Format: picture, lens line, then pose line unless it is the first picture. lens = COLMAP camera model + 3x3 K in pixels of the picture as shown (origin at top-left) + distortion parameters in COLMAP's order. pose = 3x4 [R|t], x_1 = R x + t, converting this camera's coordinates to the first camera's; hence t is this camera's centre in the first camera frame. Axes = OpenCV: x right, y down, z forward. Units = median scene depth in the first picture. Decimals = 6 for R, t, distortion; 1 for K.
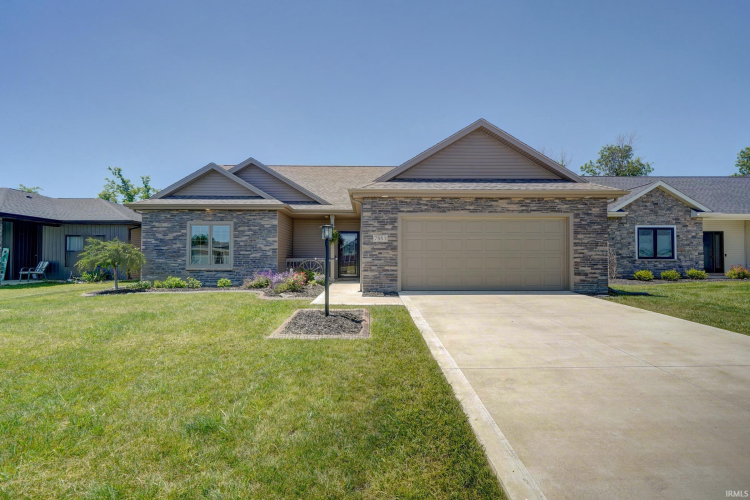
lens RADIAL K [[330.6, 0, 376.5], [0, 330.6, 250.7], [0, 0, 1]] dist [-0.003302, -0.000083]
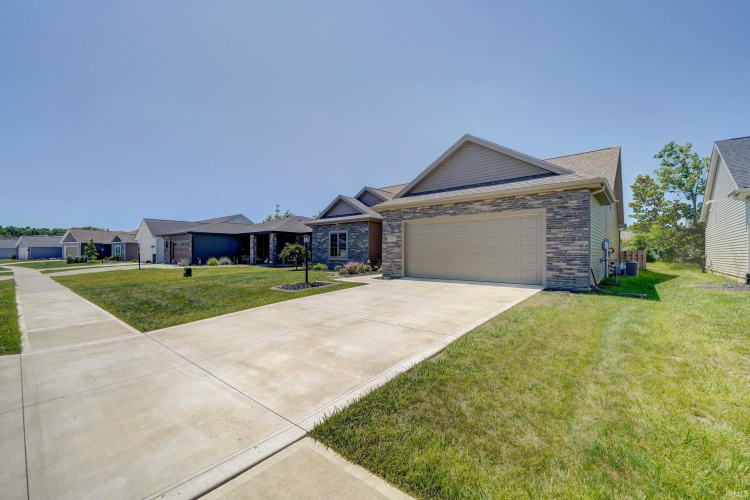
lens RADIAL K [[301.3, 0, 375.5], [0, 301.3, 250.8], [0, 0, 1]] dist [0.000751, 0.000002]
pose [[0.758862, -0.003597, -0.651242, 0.797290], [0.011367, 0.999906, 0.007723, 0.002372], [0.651152, -0.013264, 0.758831, -0.026747]]
